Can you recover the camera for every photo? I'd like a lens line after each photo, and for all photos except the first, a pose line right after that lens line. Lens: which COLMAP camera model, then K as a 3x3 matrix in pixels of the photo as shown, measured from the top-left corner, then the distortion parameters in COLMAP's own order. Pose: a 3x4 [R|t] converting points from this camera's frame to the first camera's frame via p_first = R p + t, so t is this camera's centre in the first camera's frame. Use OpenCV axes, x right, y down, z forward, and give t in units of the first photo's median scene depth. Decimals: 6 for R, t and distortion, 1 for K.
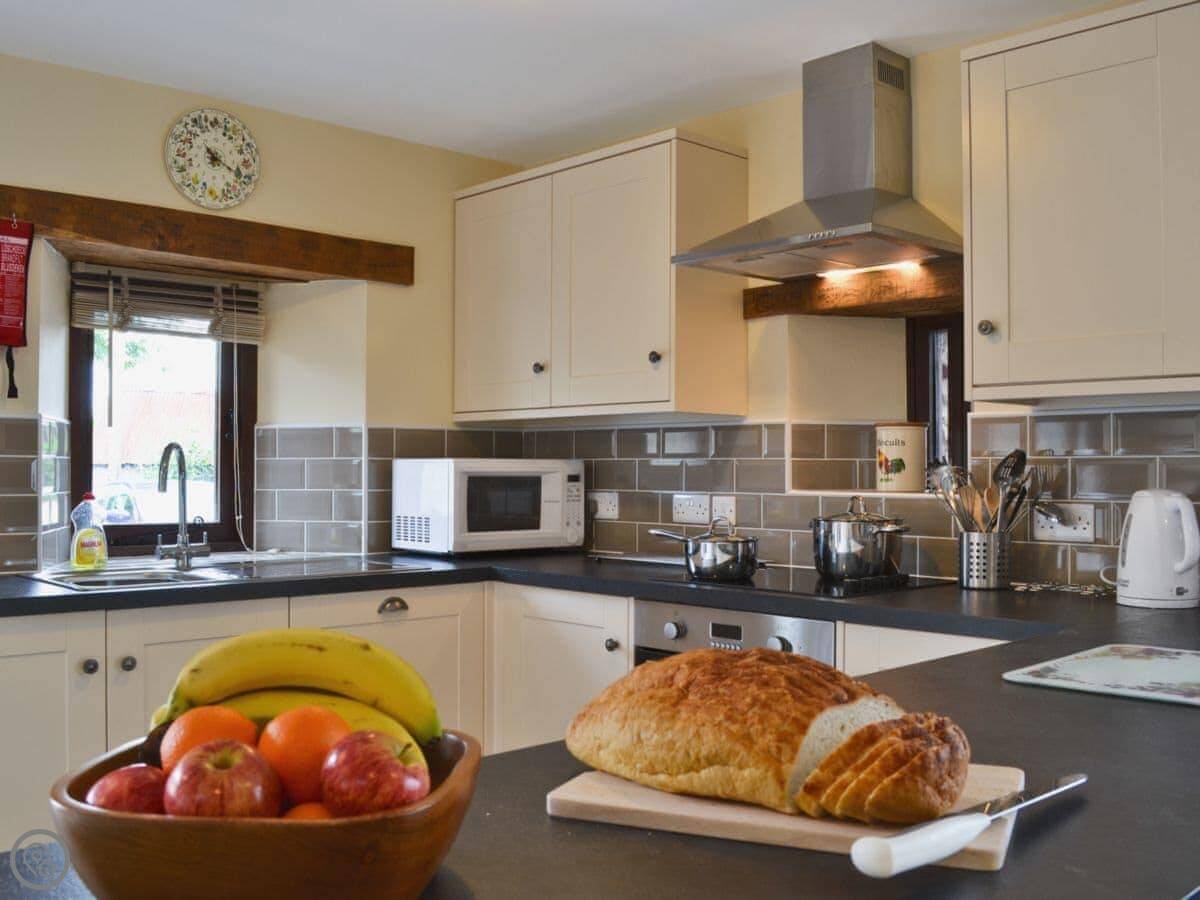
lens RADIAL K [[1129.8, 0, 600.0], [0, 1129.8, 450.0], [0, 0, 1]] dist [-0.060800, 0.001579]
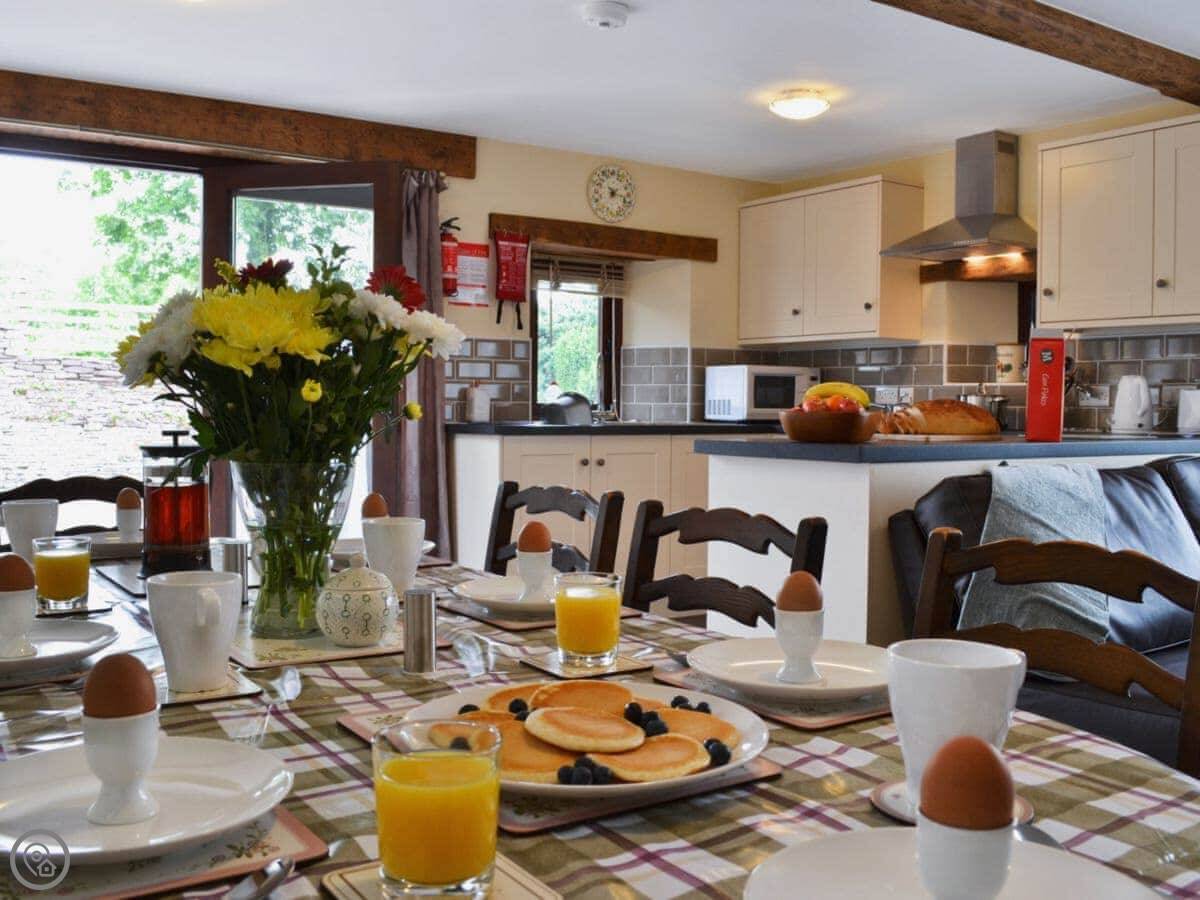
lens RADIAL K [[1129.8, 0, 600.0], [0, 1129.8, 450.0], [0, 0, 1]] dist [-0.060800, 0.001579]
pose [[0.988426, 0.012522, -0.151185, -0.092103], [-0.004219, 0.998471, 0.055114, 0.044587], [0.151644, -0.053839, 0.986968, -0.770940]]
